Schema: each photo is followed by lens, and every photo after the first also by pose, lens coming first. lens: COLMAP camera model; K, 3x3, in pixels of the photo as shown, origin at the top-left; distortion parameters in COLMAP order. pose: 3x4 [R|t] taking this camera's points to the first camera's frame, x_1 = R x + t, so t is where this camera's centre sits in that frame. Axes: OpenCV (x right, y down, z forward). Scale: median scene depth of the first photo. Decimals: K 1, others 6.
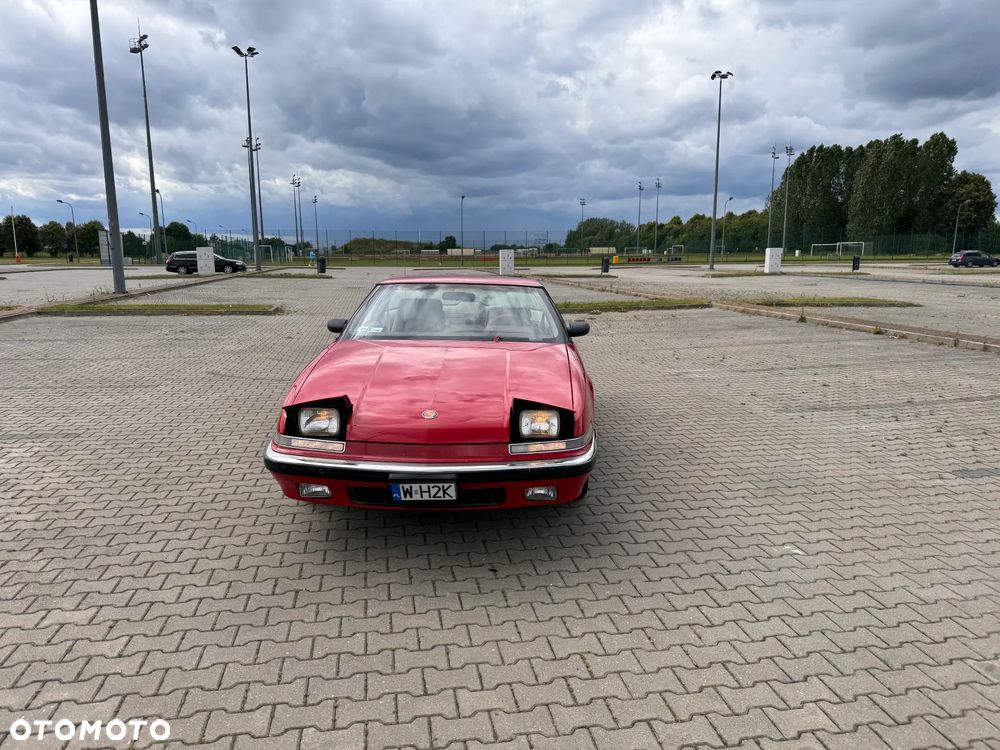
lens RADIAL K [[705.2, 0, 512.4], [0, 705.2, 368.5], [0, 0, 1]] dist [0.121490, -0.185396]
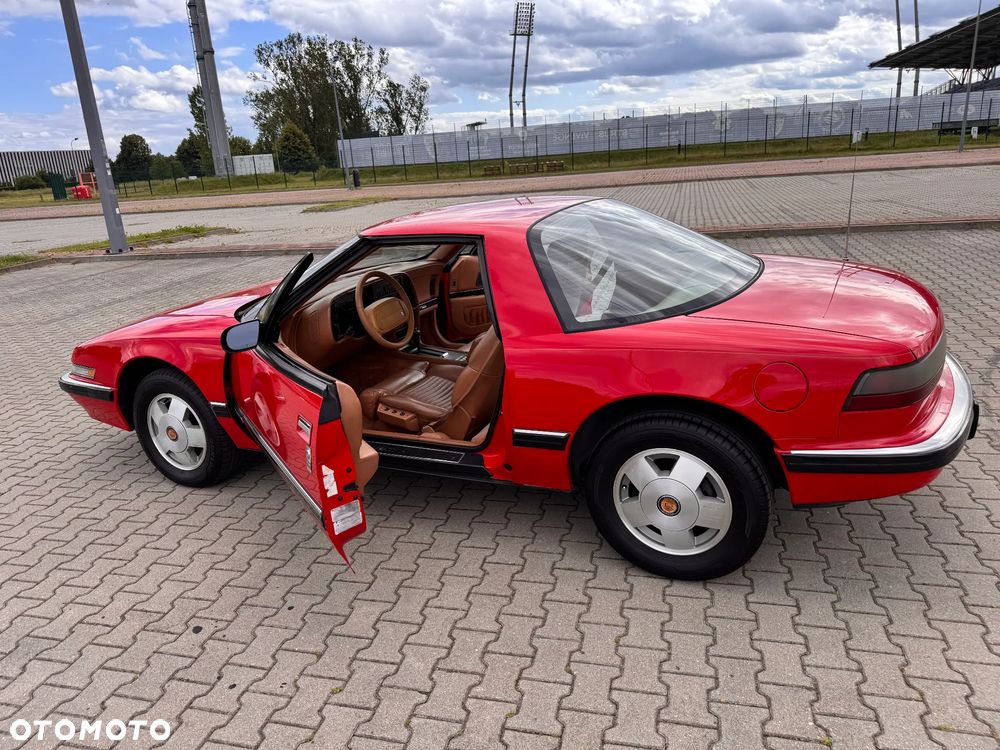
lens RADIAL K [[712.1, 0, 500.0], [0, 712.1, 375.0], [0, 0, 1]] dist [0.051310, -0.074422]
pose [[-0.428356, 0.295246, -0.854015, 0.529940], [-0.076451, 0.929884, 0.359822, -0.234415], [0.900370, 0.219422, -0.375749, 1.382644]]
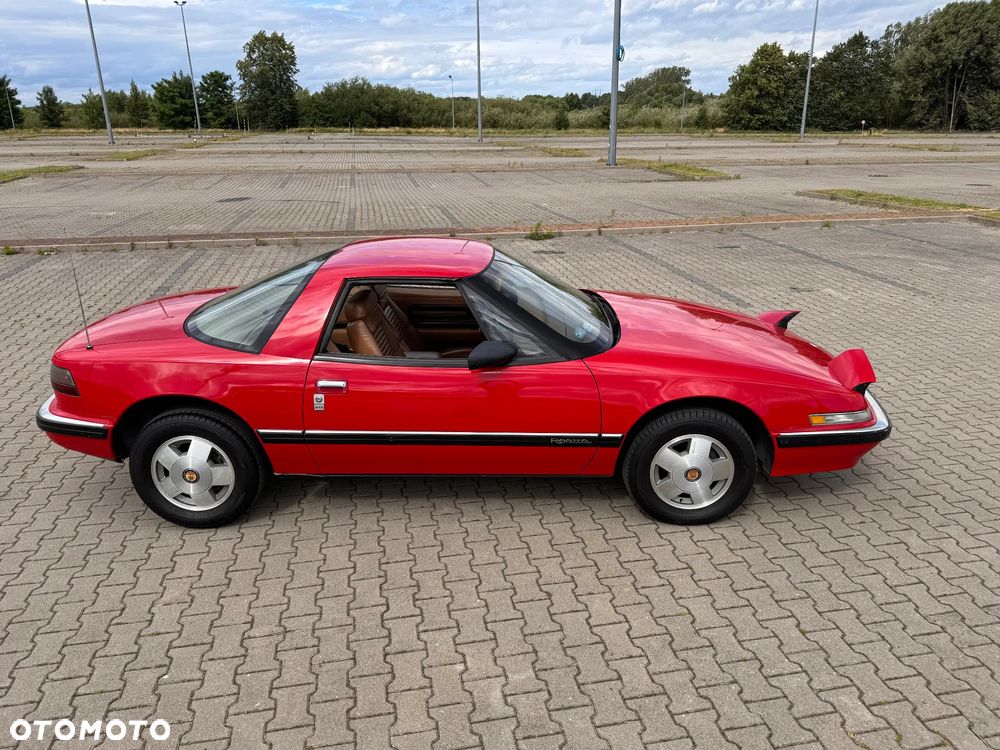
lens RADIAL K [[702.8, 0, 500.0], [0, 702.8, 375.0], [0, 0, 1]] dist [0.032285, -0.040613]
pose [[0.010503, -0.339299, 0.940620, -0.847828], [0.164133, 0.928498, 0.333094, -0.251983], [-0.986382, 0.150889, 0.065442, 0.973551]]
